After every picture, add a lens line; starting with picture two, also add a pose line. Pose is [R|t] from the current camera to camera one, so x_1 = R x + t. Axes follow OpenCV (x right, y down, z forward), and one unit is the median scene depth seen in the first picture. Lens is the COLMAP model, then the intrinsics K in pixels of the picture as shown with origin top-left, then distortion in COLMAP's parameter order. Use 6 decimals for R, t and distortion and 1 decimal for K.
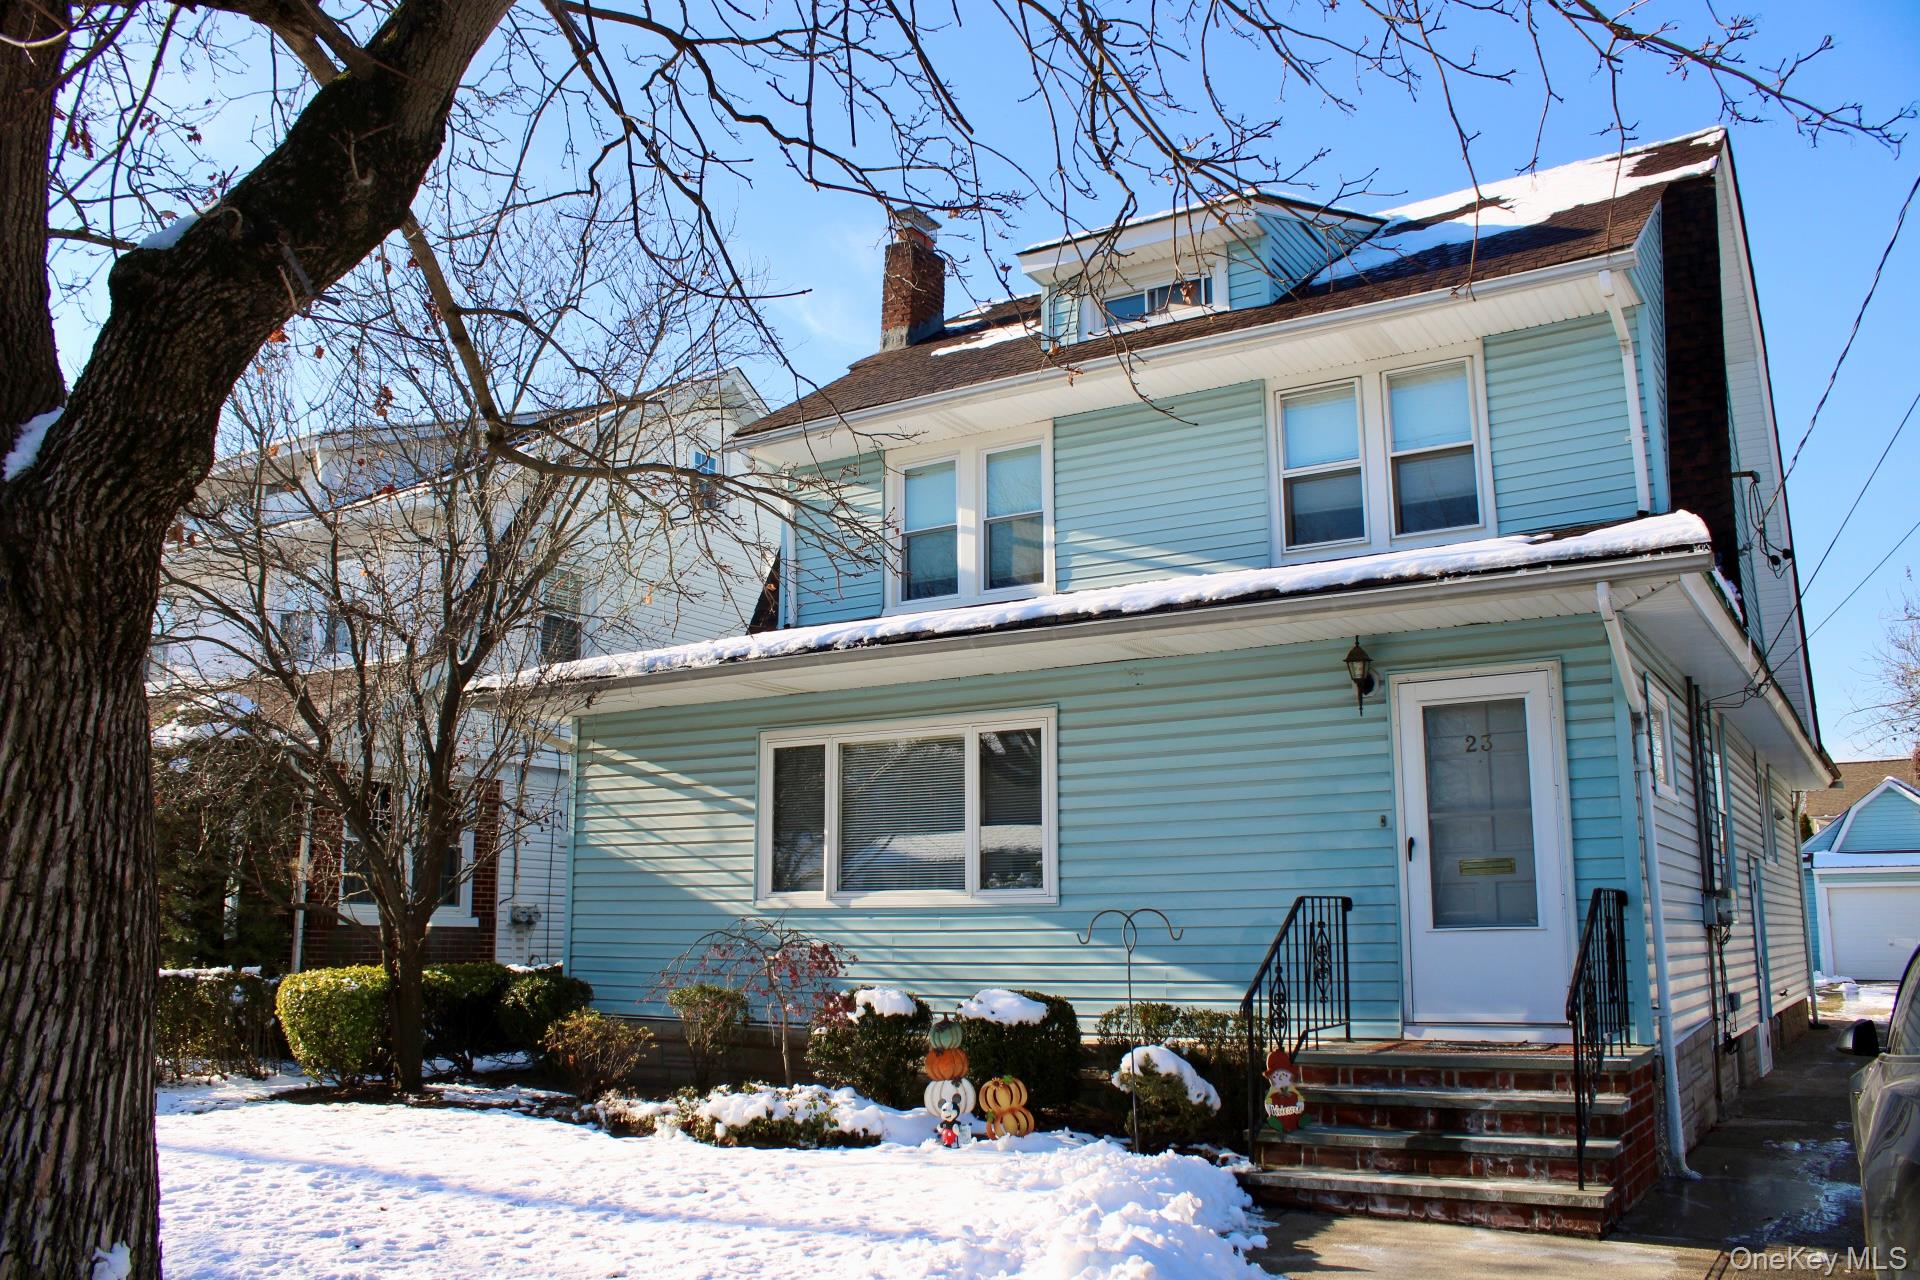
lens RADIAL K [[1619.0, 0, 960.0], [0, 1619.0, 640.0], [0, 0, 1]] dist [-0.049654, -0.003690]
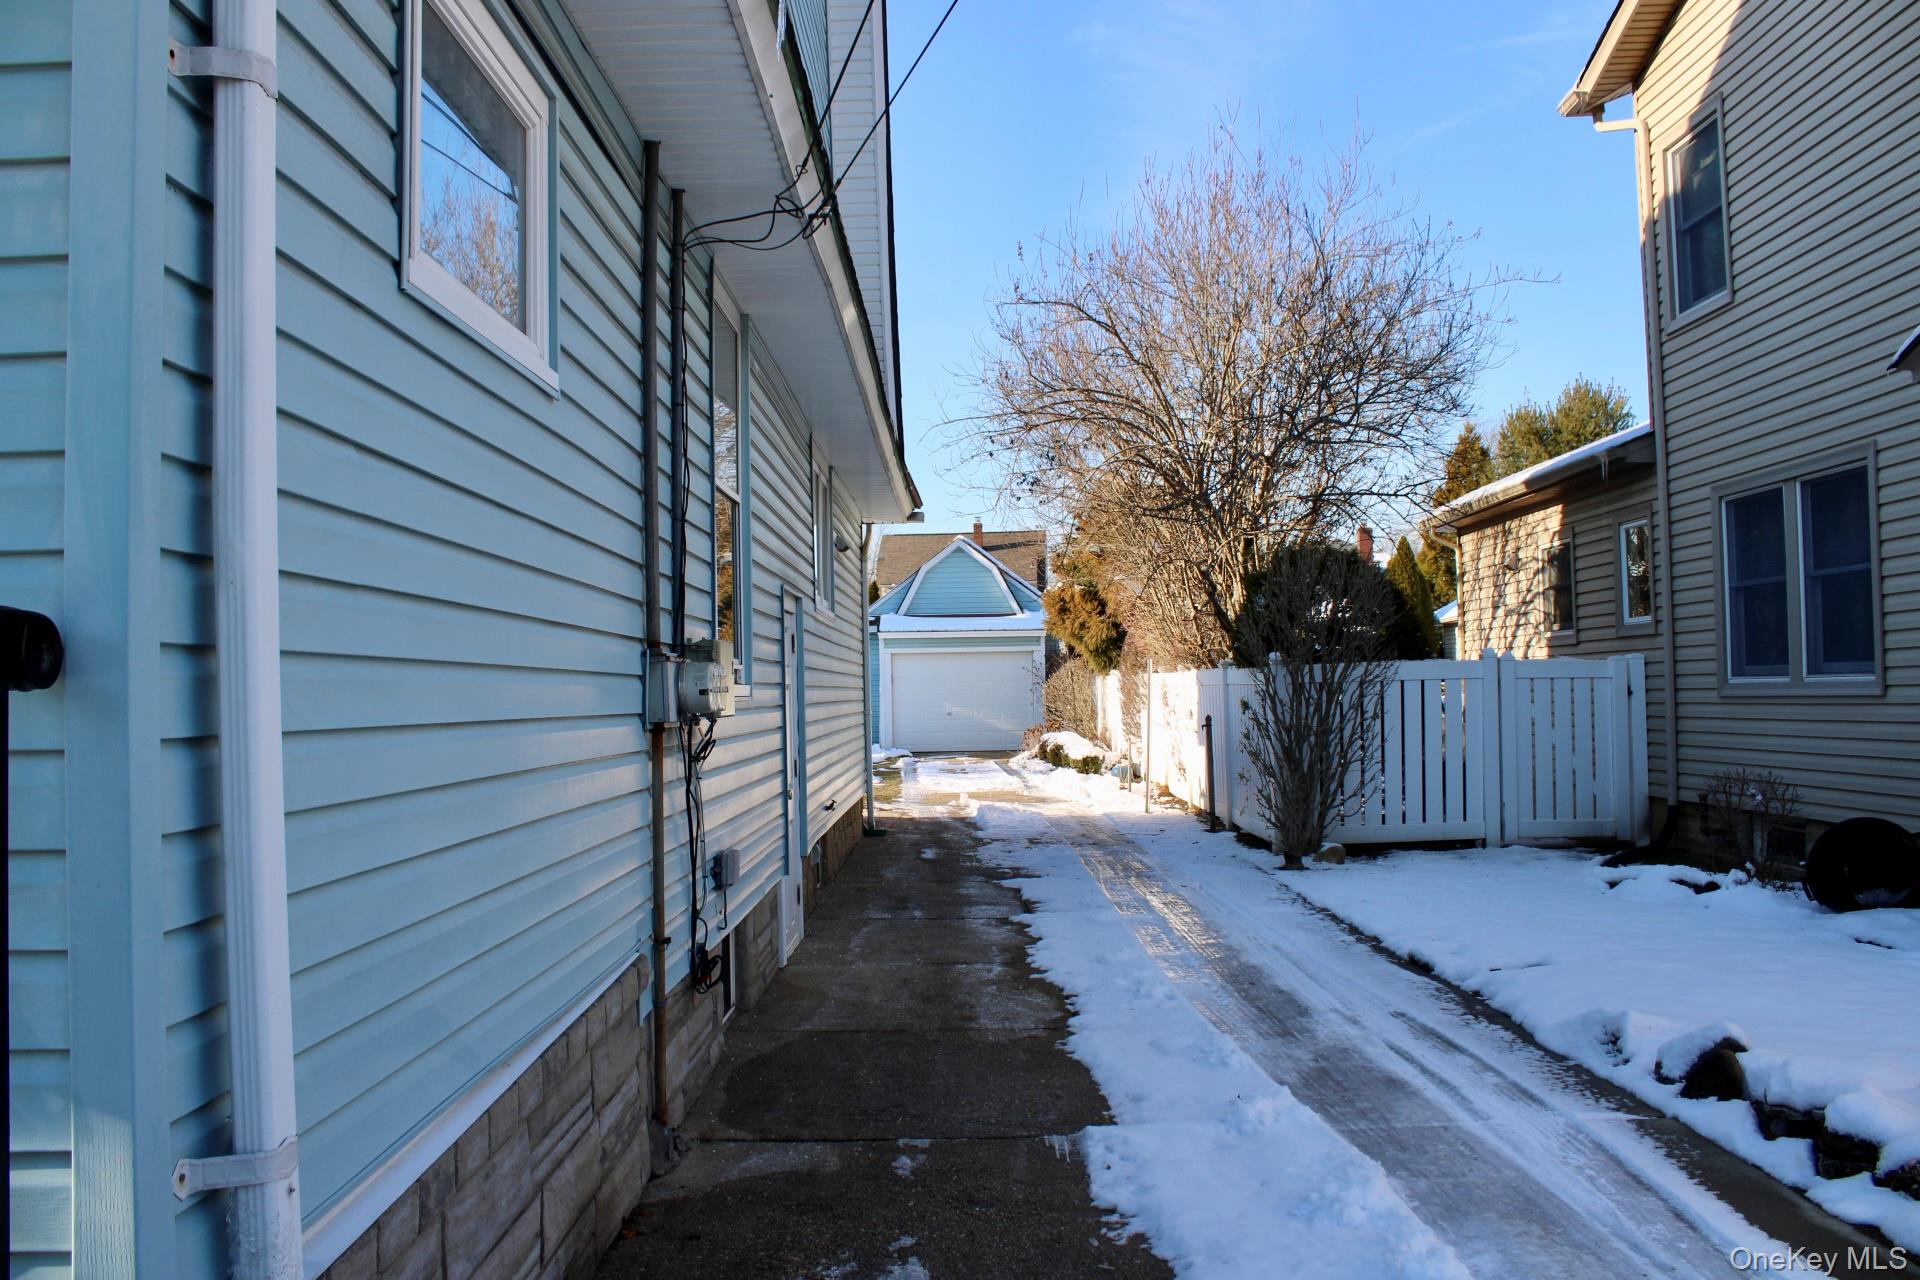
lens RADIAL K [[1581.6, 0, 933.4], [0, 1581.6, 631.1], [0, 0, 1]] dist [-0.169761, 0.153796]
pose [[0.866486, 0.009975, 0.499102, 0.213552], [-0.079199, 0.989885, 0.117712, 0.065354], [-0.492879, -0.141524, 0.858511, 0.401001]]
